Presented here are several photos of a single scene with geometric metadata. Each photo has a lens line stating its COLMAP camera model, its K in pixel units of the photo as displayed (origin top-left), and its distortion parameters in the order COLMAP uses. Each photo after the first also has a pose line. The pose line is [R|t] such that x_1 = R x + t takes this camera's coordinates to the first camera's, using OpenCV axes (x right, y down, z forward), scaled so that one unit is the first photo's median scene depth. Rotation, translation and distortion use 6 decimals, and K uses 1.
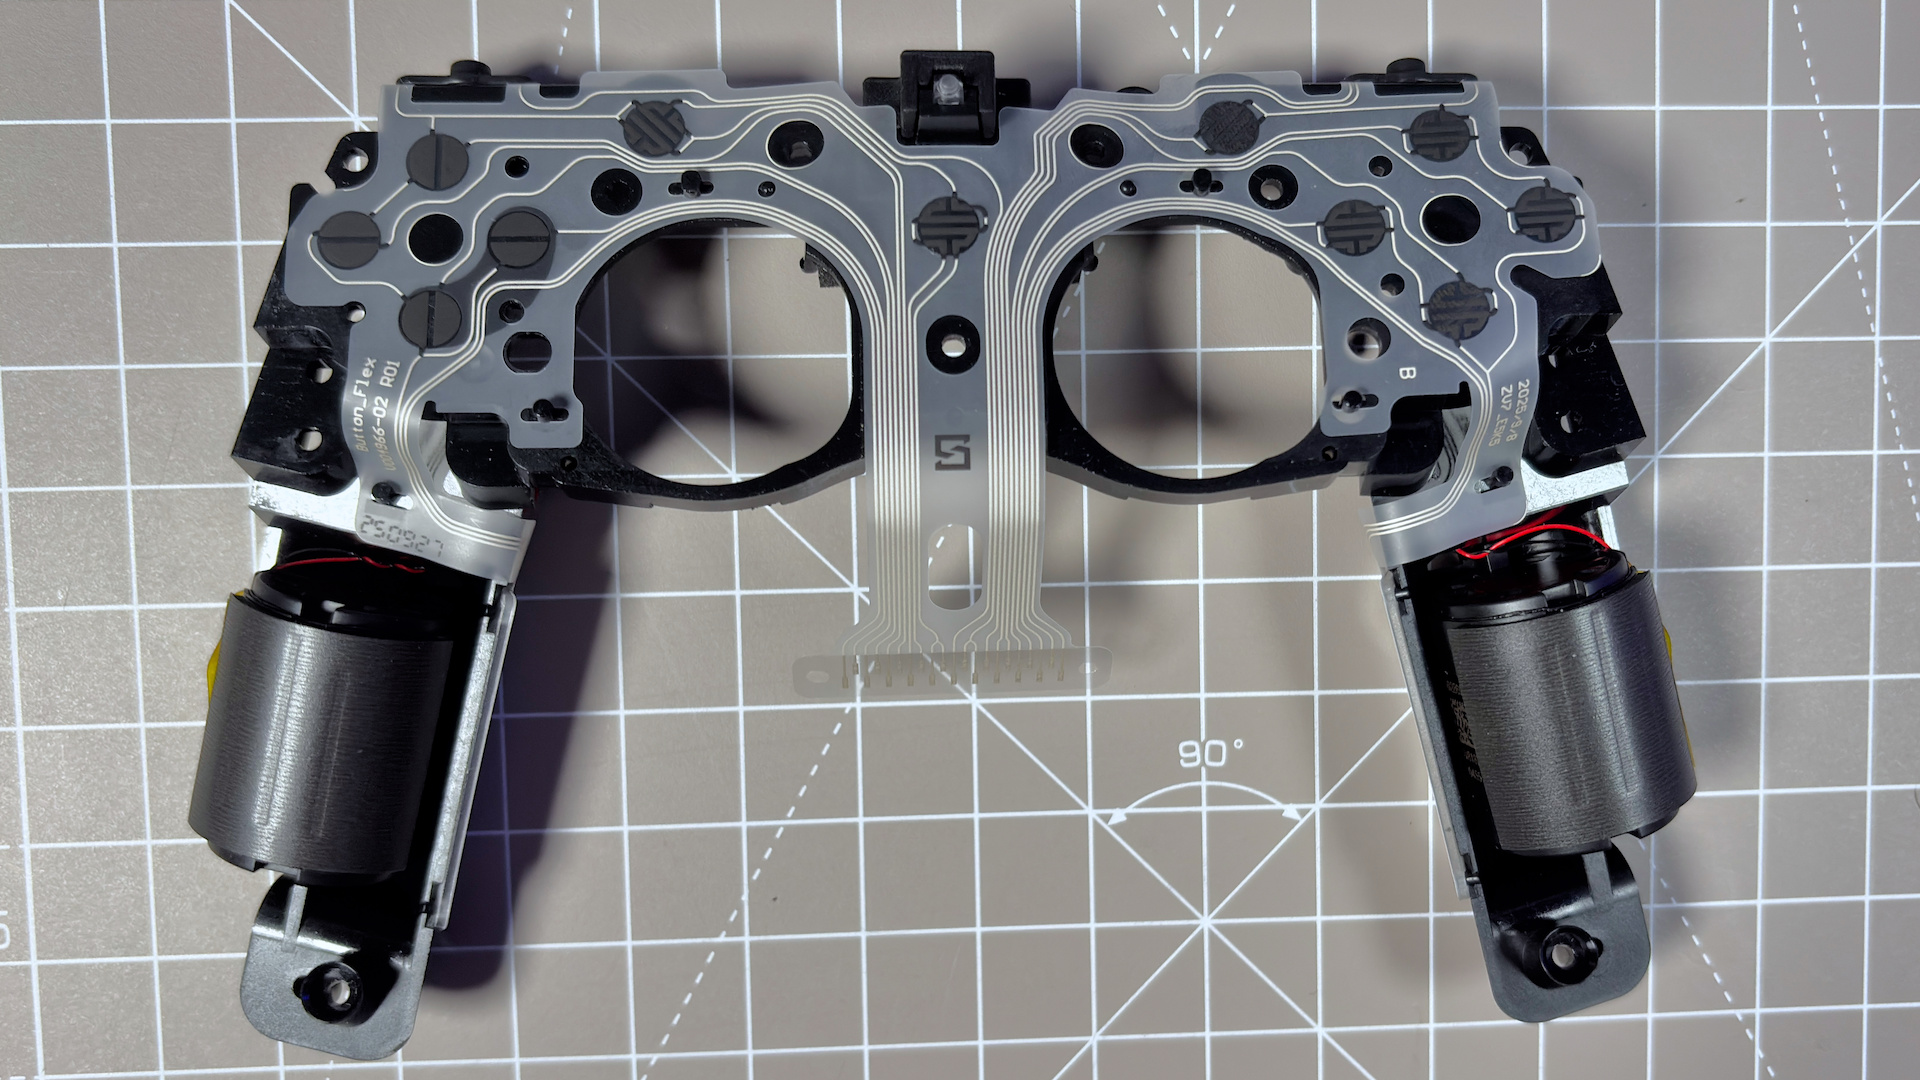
lens RADIAL K [[2863.3, 0, 972.5], [0, 2863.3, 533.9], [0, 0, 1]] dist [-0.011629, 0.000000]
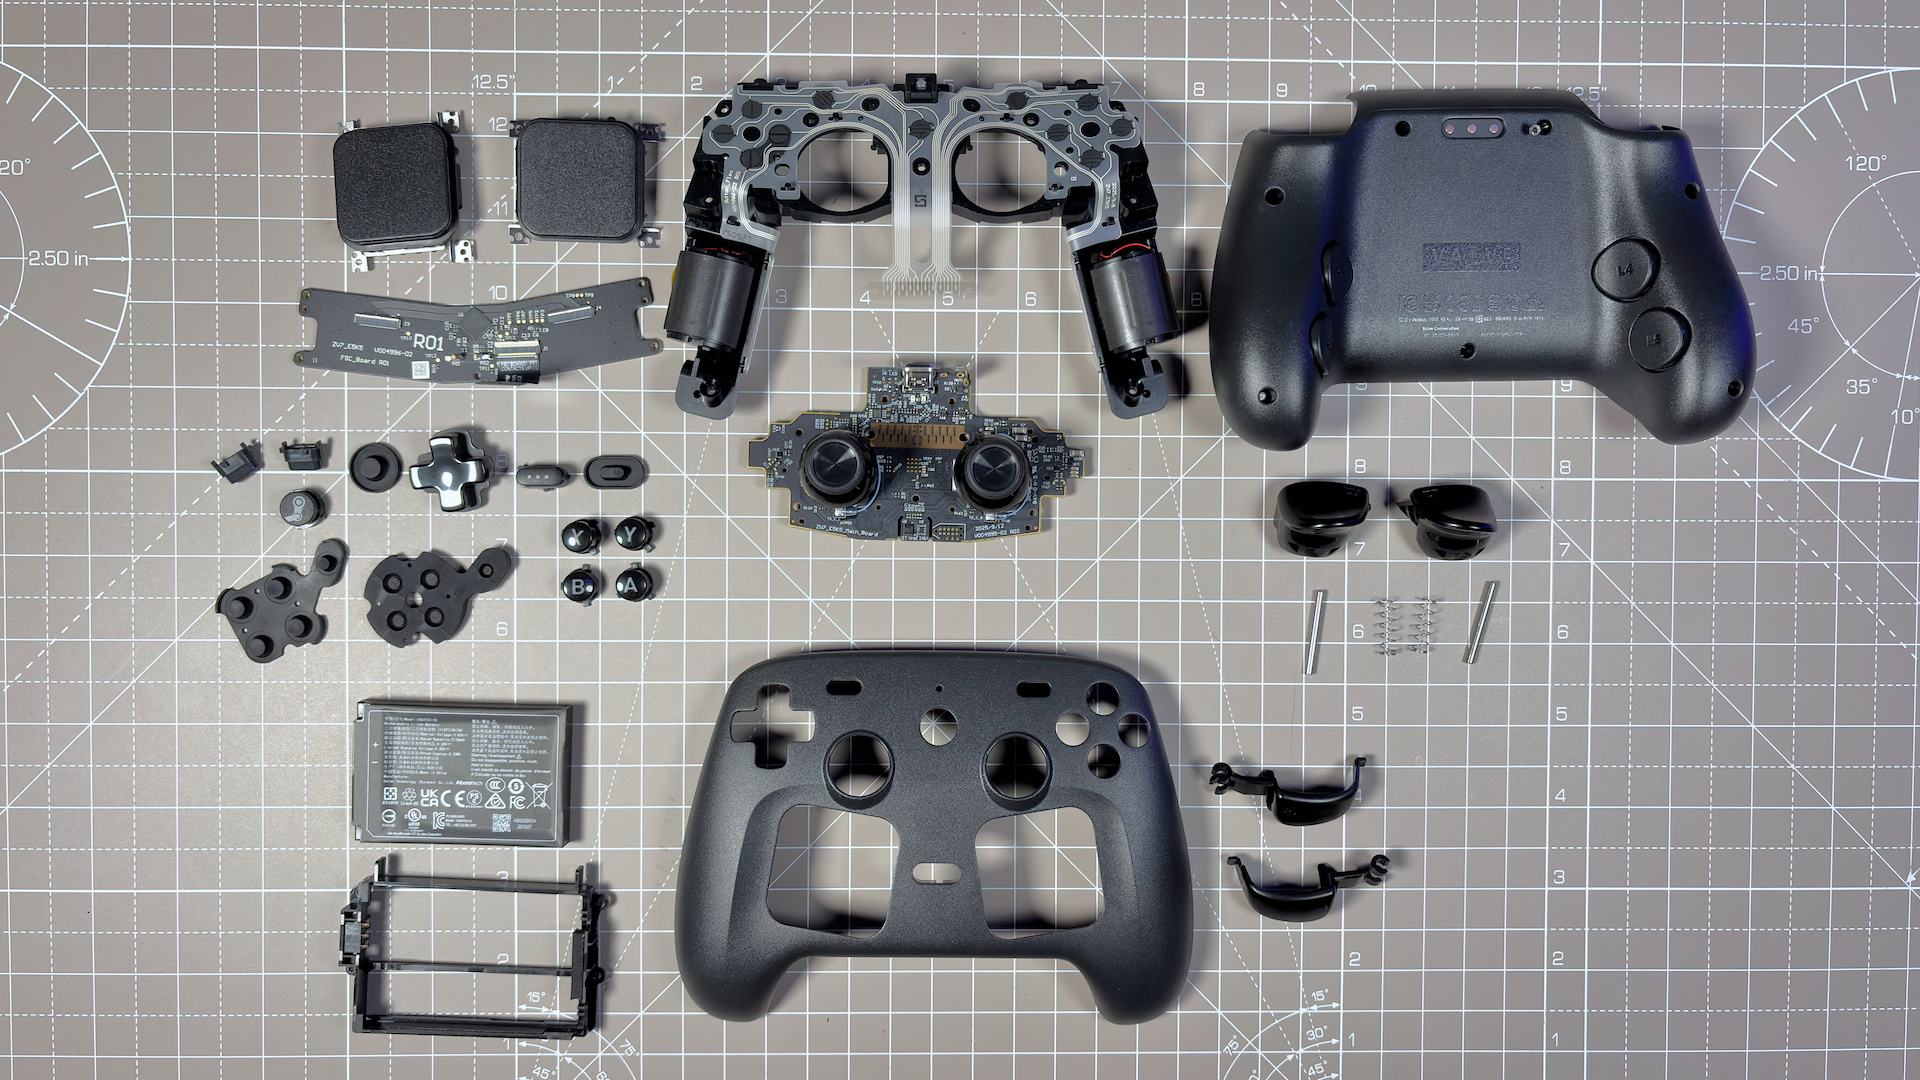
lens RADIAL K [[2863.3, 0, 948.0], [0, 2863.3, 540.1], [0, 0, 1]] dist [-0.011629, 0.000000]
pose [[0.999391, 0.004381, -0.034607, 0.125199], [-0.006772, 0.997576, -0.069262, 0.526958], [0.034220, 0.069454, 0.996998, -1.956965]]
